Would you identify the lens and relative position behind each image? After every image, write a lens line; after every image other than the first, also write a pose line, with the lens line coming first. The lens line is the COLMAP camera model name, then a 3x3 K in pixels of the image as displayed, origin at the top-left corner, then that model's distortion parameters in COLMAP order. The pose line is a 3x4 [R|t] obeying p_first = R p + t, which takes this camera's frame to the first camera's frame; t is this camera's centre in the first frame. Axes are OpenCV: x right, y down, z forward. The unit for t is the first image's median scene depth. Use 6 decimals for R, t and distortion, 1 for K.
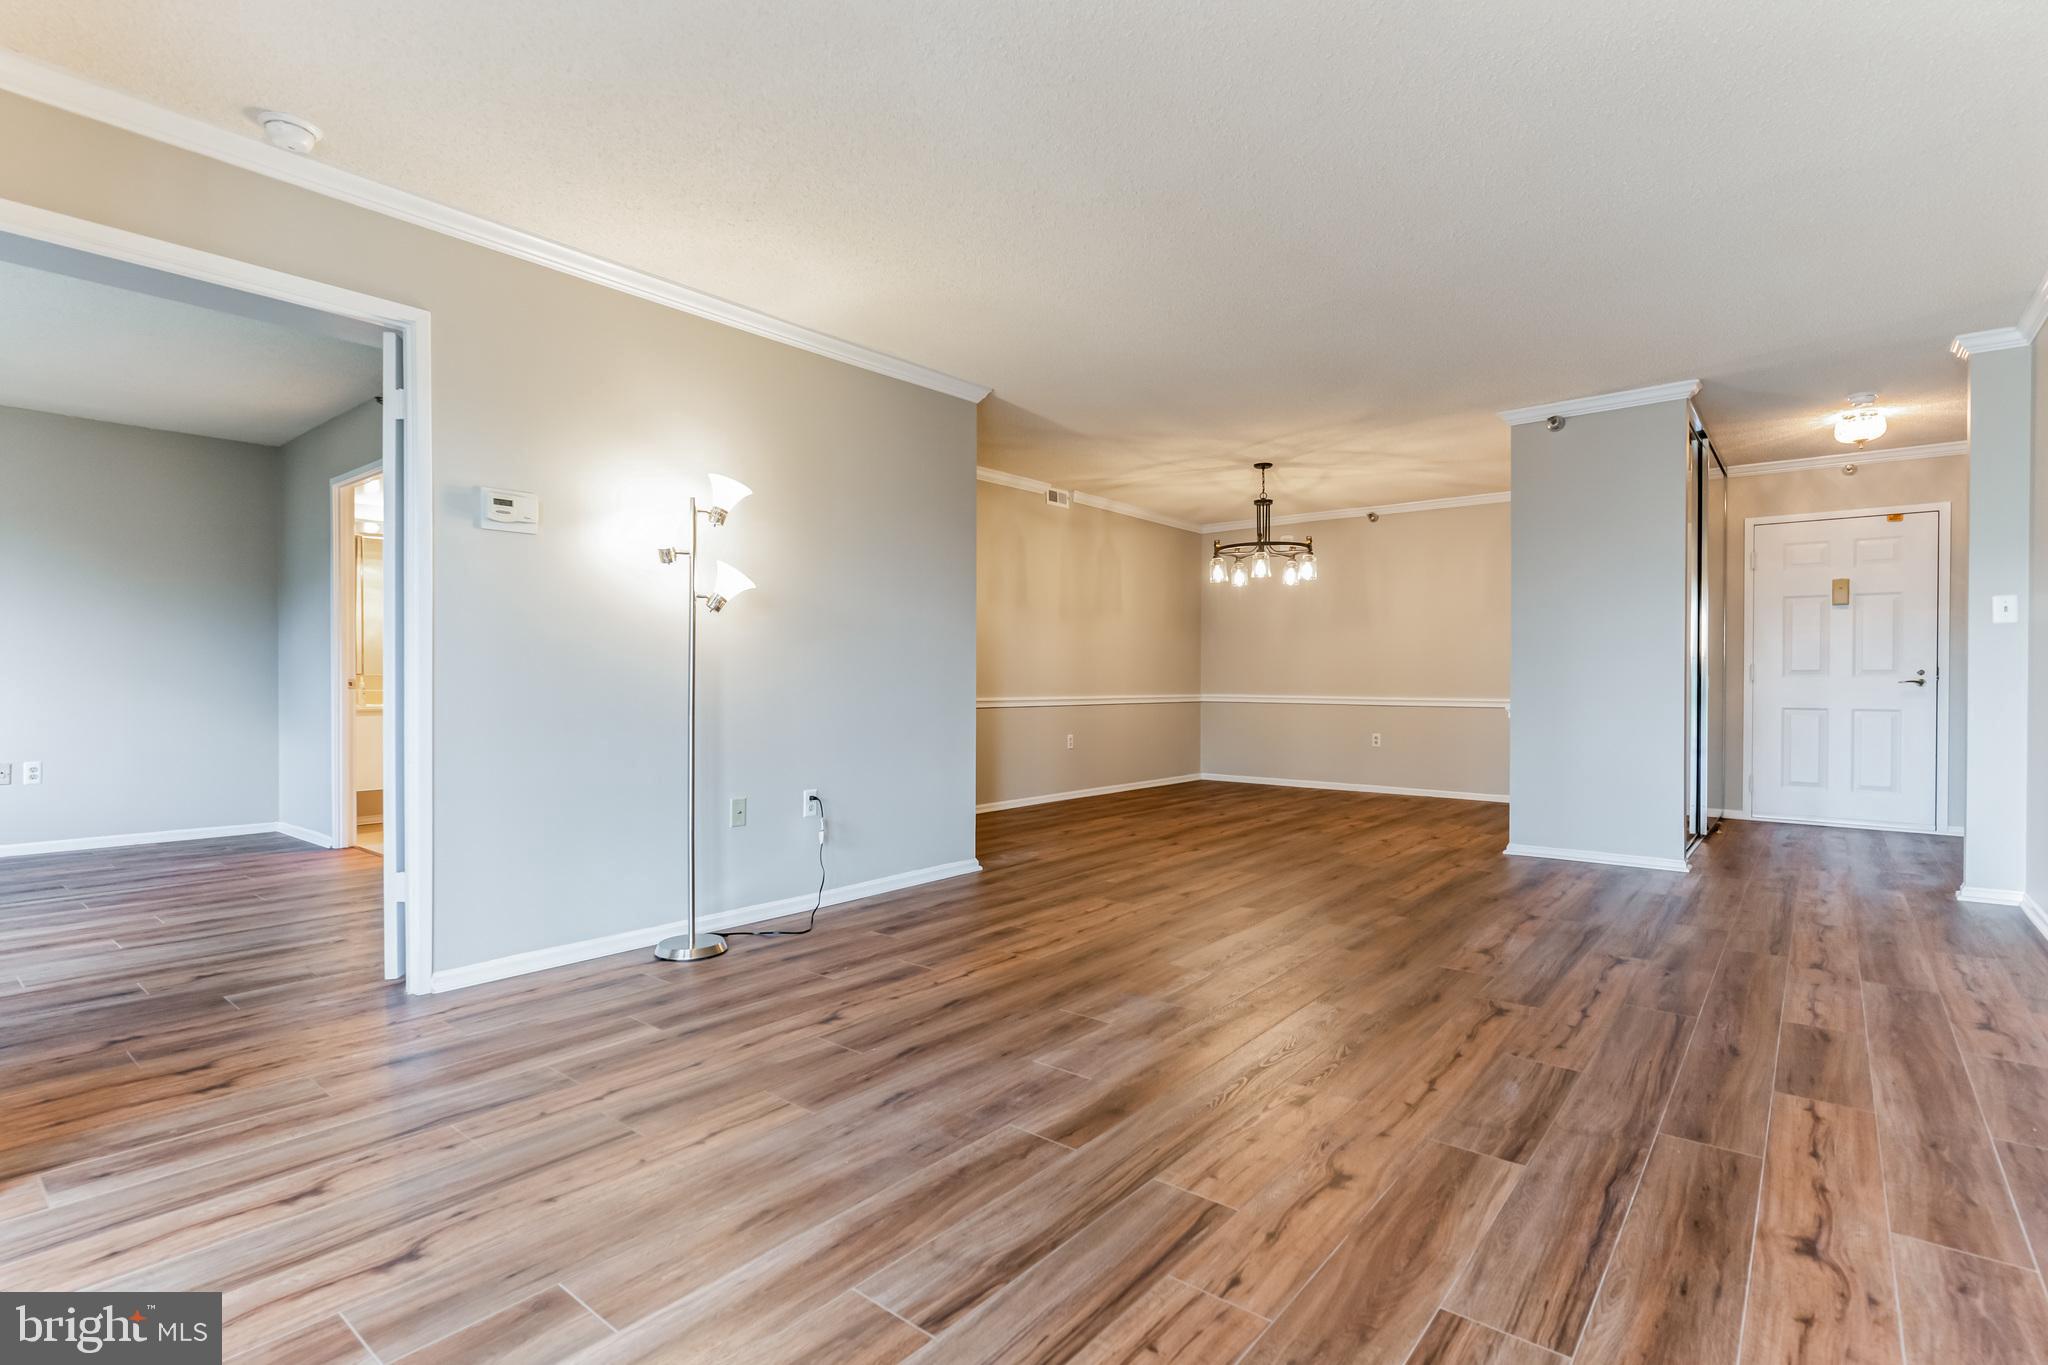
lens RADIAL K [[987.9, 0, 997.3], [0, 987.9, 683.8], [0, 0, 1]] dist [0.002102, -0.000262]
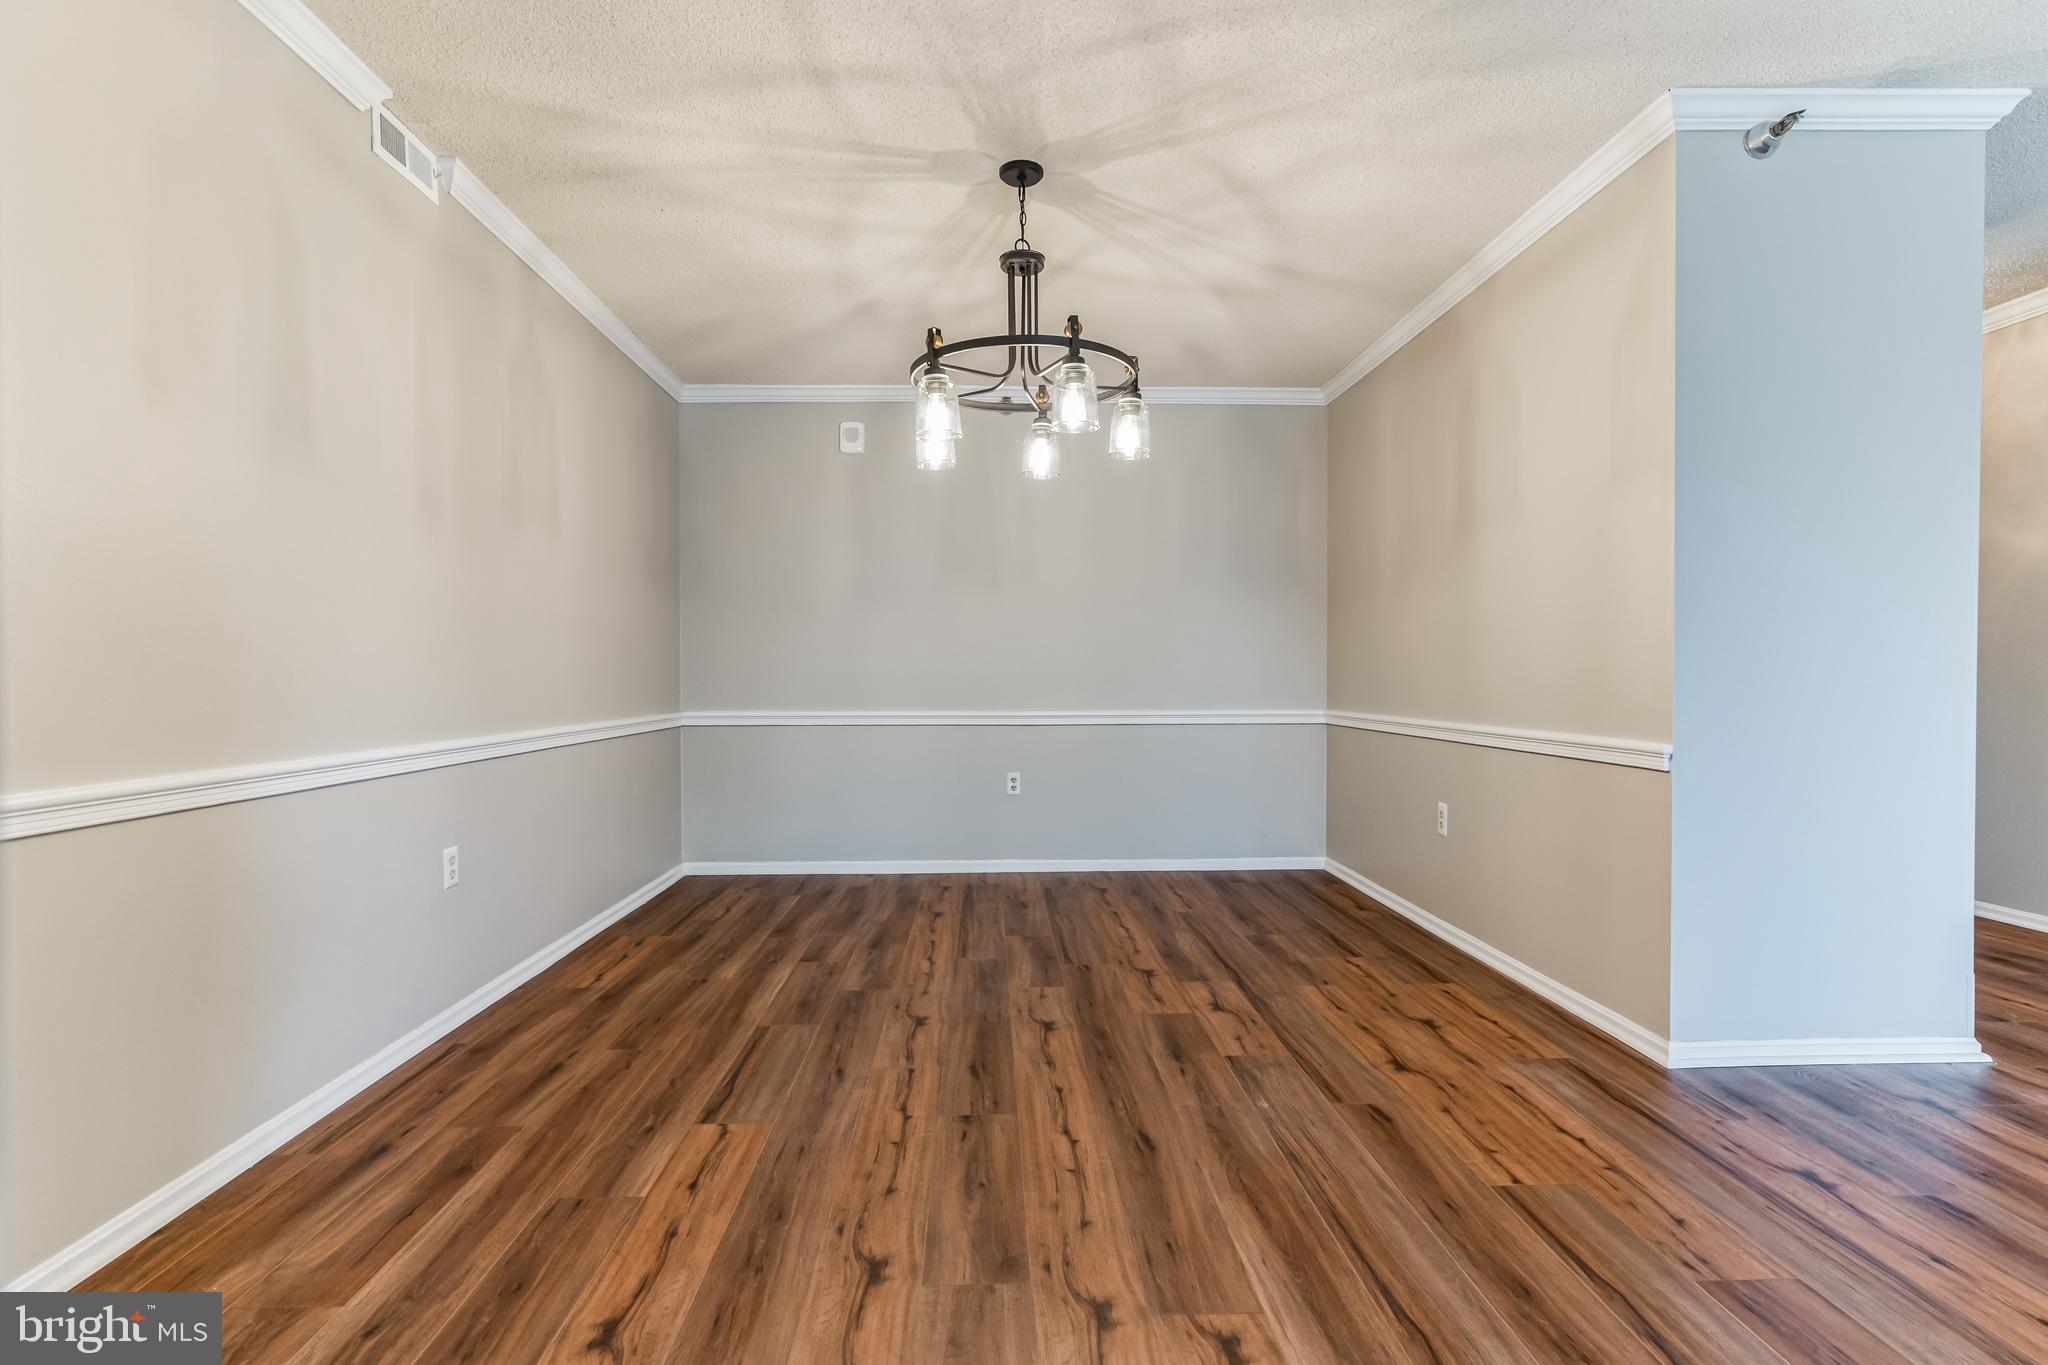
lens RADIAL K [[987.9, 0, 997.3], [0, 987.9, 683.8], [0, 0, 1]] dist [0.002102, -0.000262]
pose [[0.752071, -0.008013, 0.659033, -0.013381], [0.005361, 0.999967, 0.006042, -0.009499], [-0.659060, -0.001011, 0.752089, 0.694458]]
